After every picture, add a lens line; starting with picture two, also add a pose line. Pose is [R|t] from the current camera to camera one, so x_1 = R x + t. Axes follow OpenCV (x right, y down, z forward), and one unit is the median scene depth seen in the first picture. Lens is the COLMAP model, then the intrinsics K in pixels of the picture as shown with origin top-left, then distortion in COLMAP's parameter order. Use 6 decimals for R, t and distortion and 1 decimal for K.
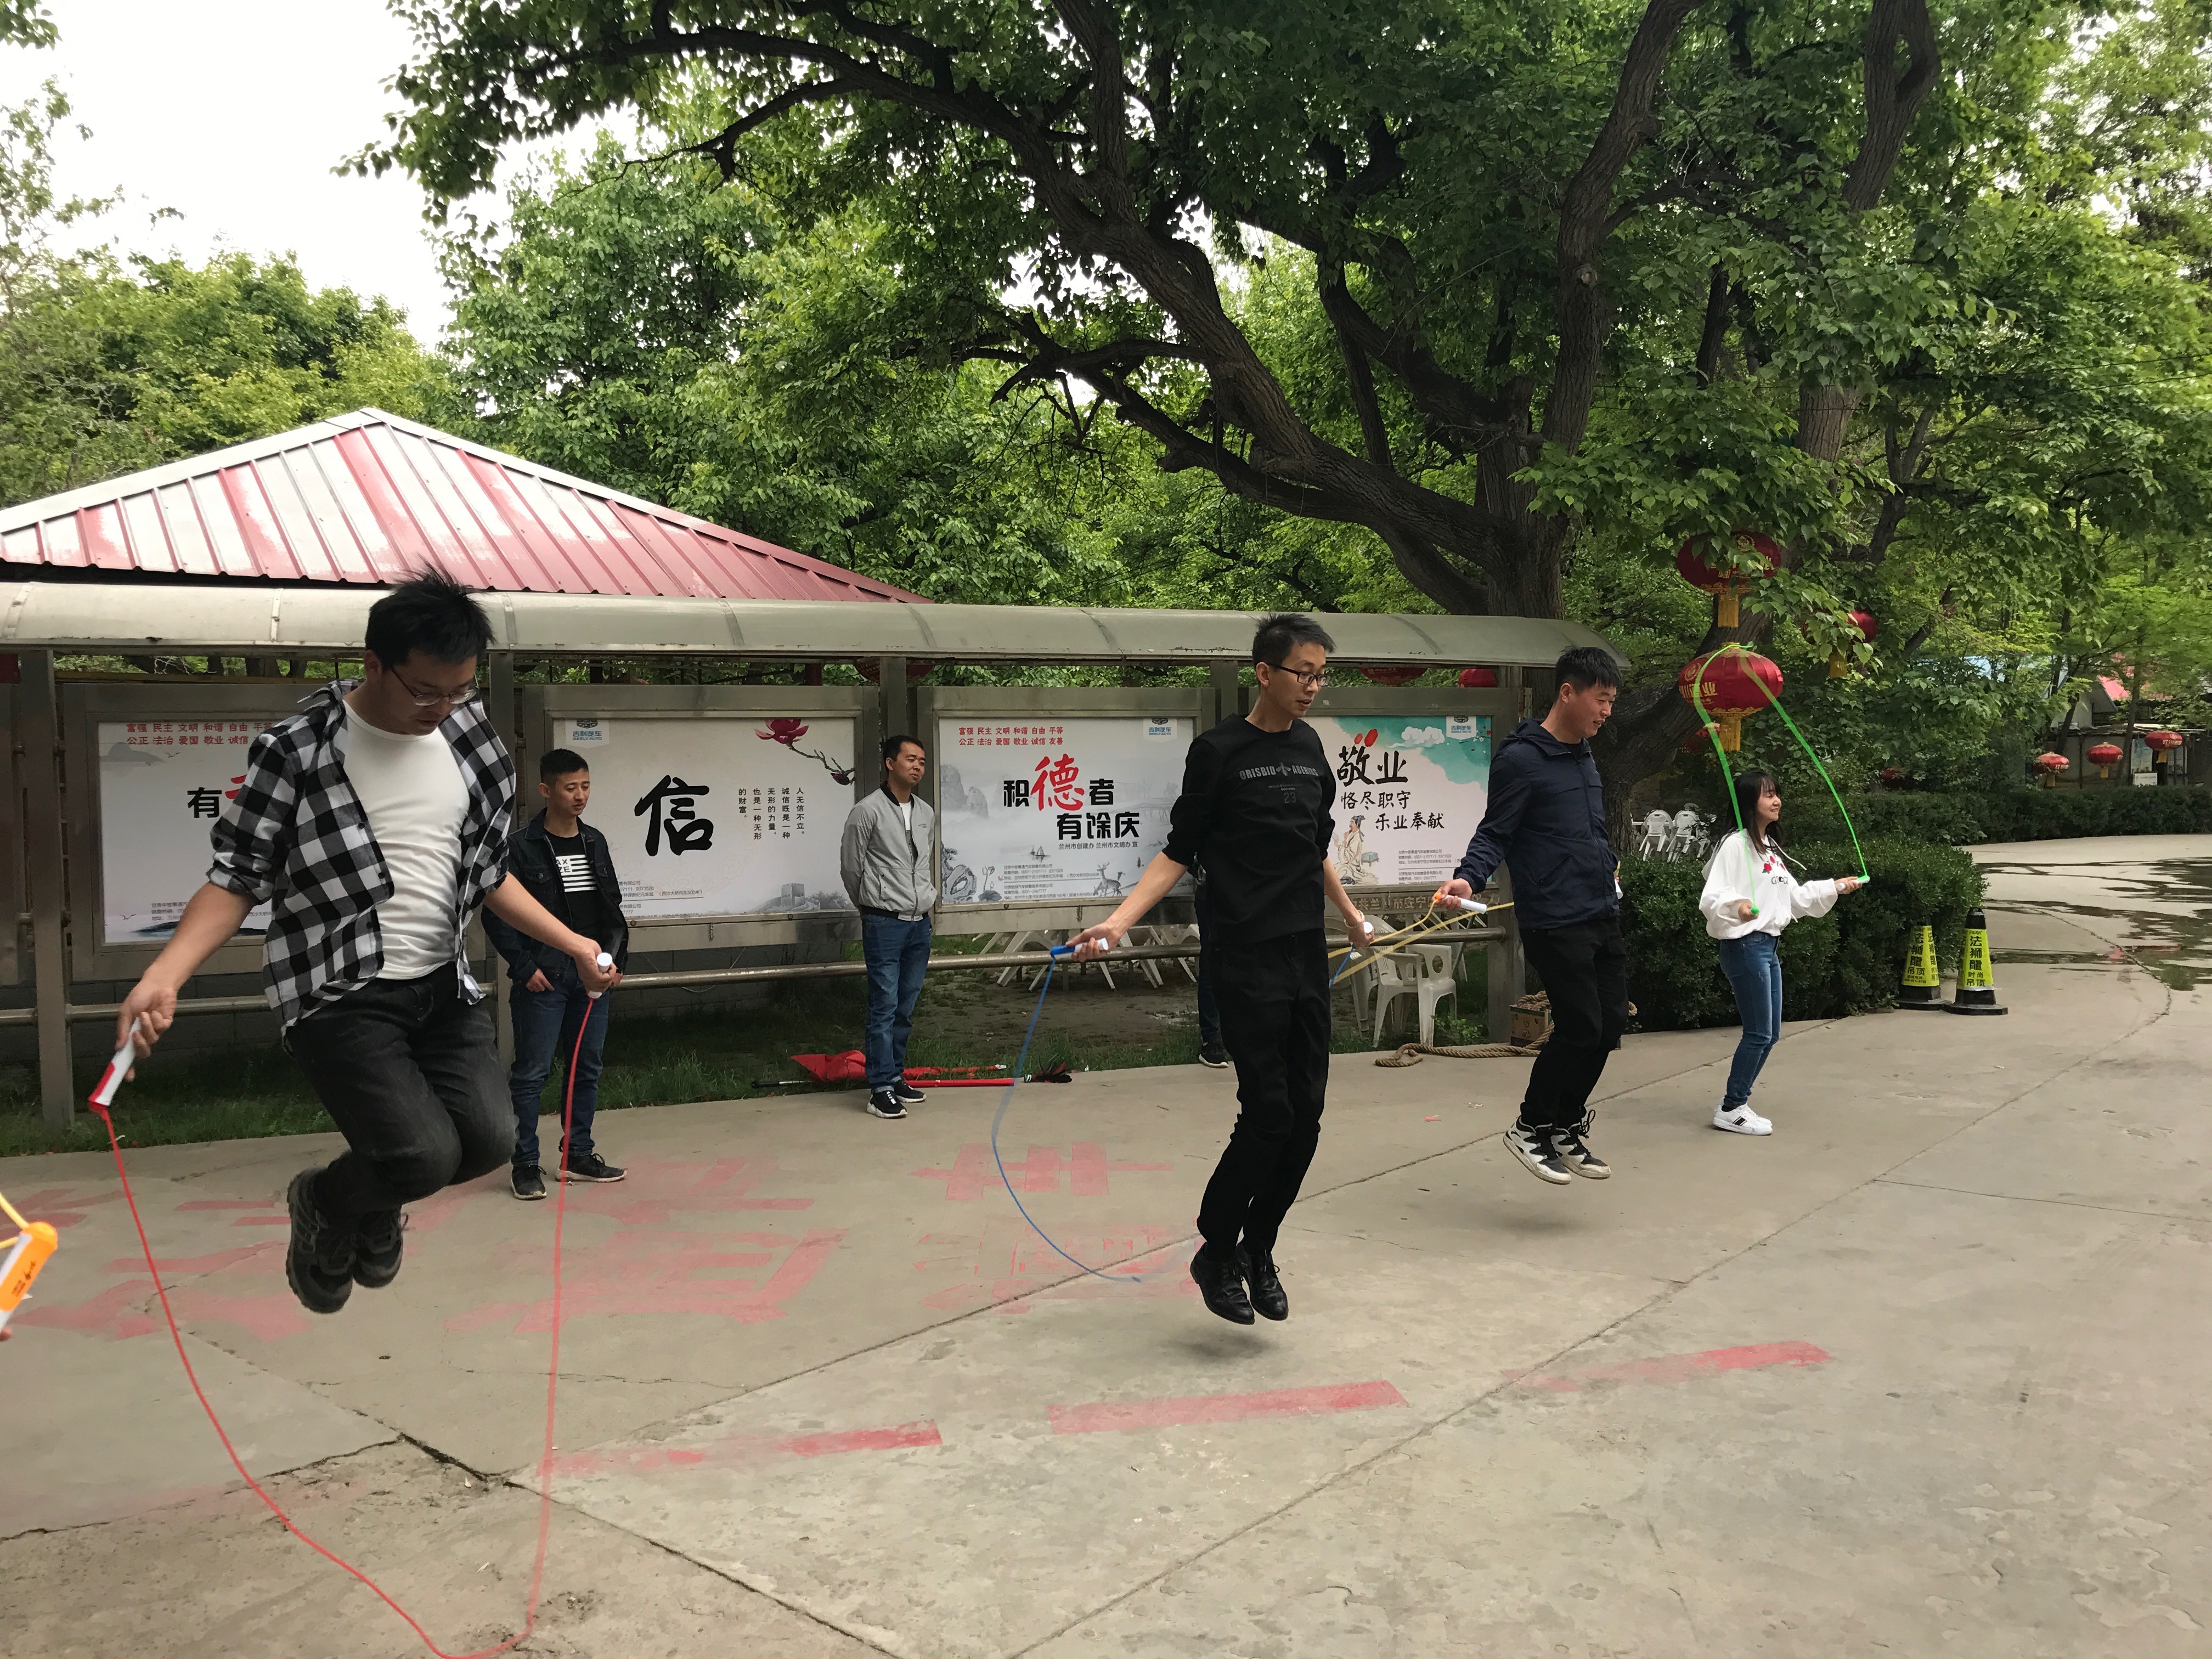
lens RADIAL K [[1626.9, 0, 1106.0], [0, 1626.9, 829.5], [0, 0, 1]] dist [-0.073554, 0.031303]
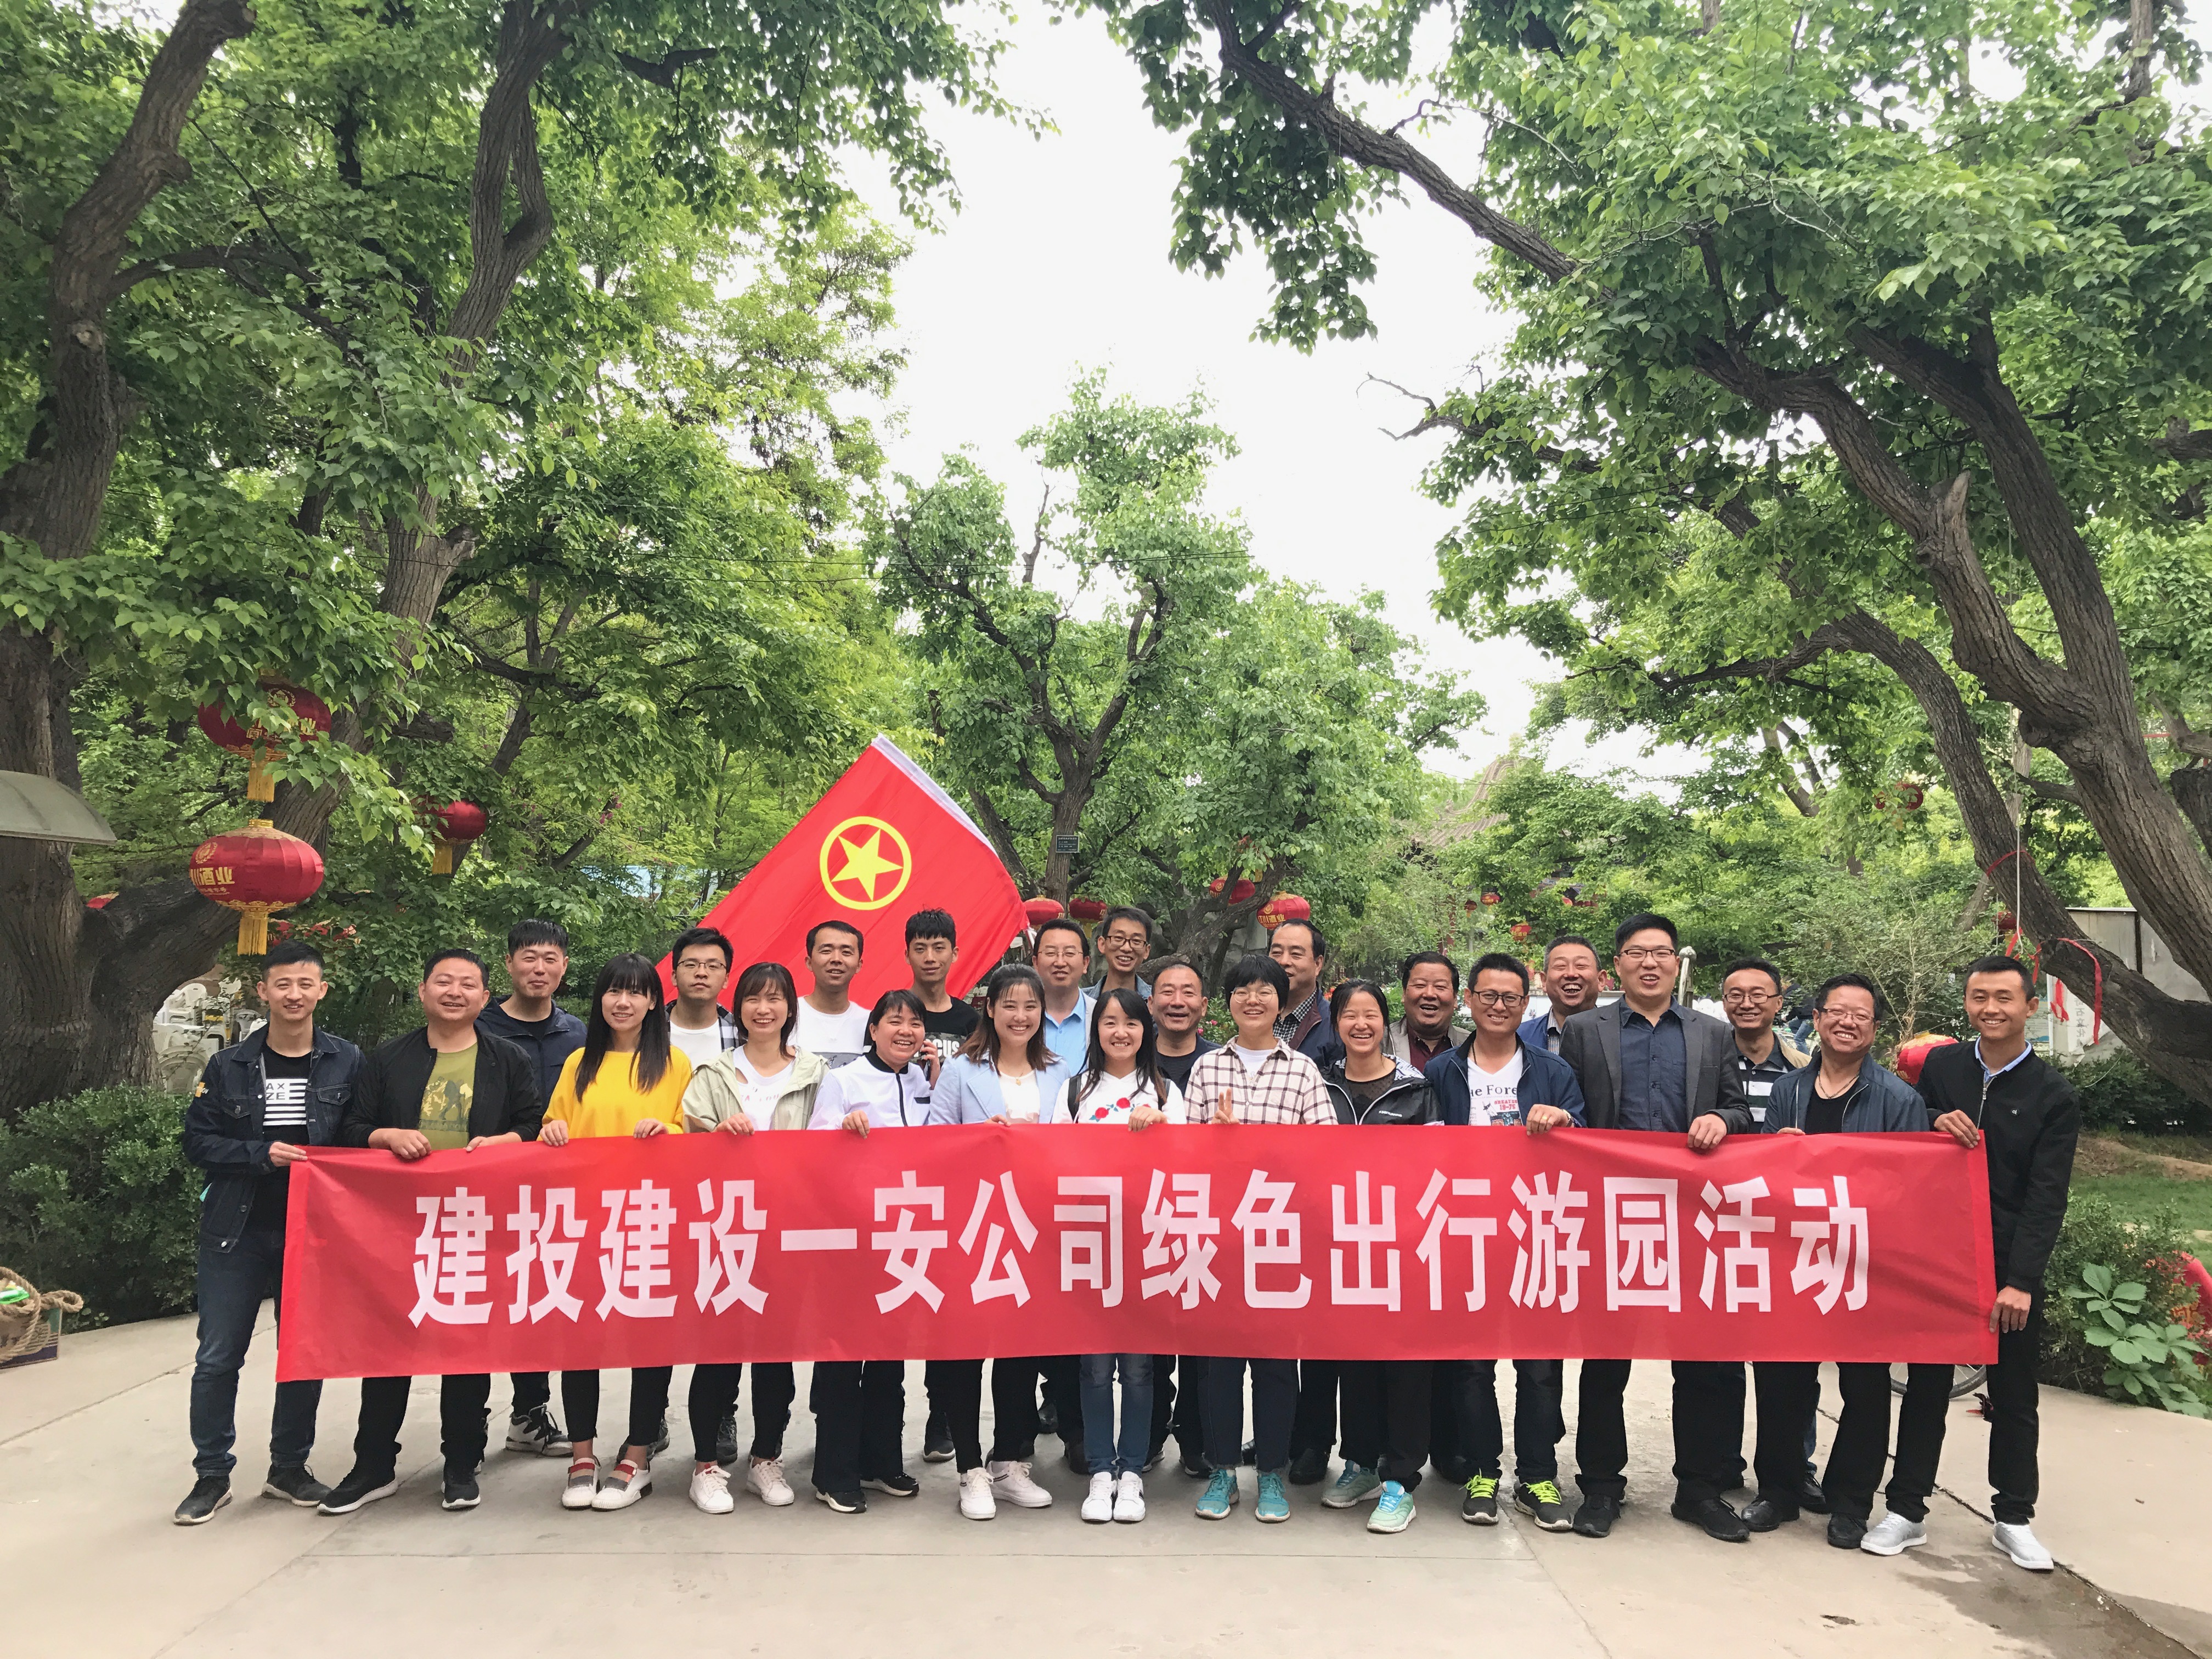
lens RADIAL K [[1626.9, 0, 1106.0], [0, 1626.9, 829.5], [0, 0, 1]] dist [-0.073554, 0.031303]
pose [[0.720478, 0.066488, 0.690284, 0.137333], [0.021236, 0.992811, -0.117791, -0.007418], [-0.693153, 0.099525, 0.713886, 0.131250]]
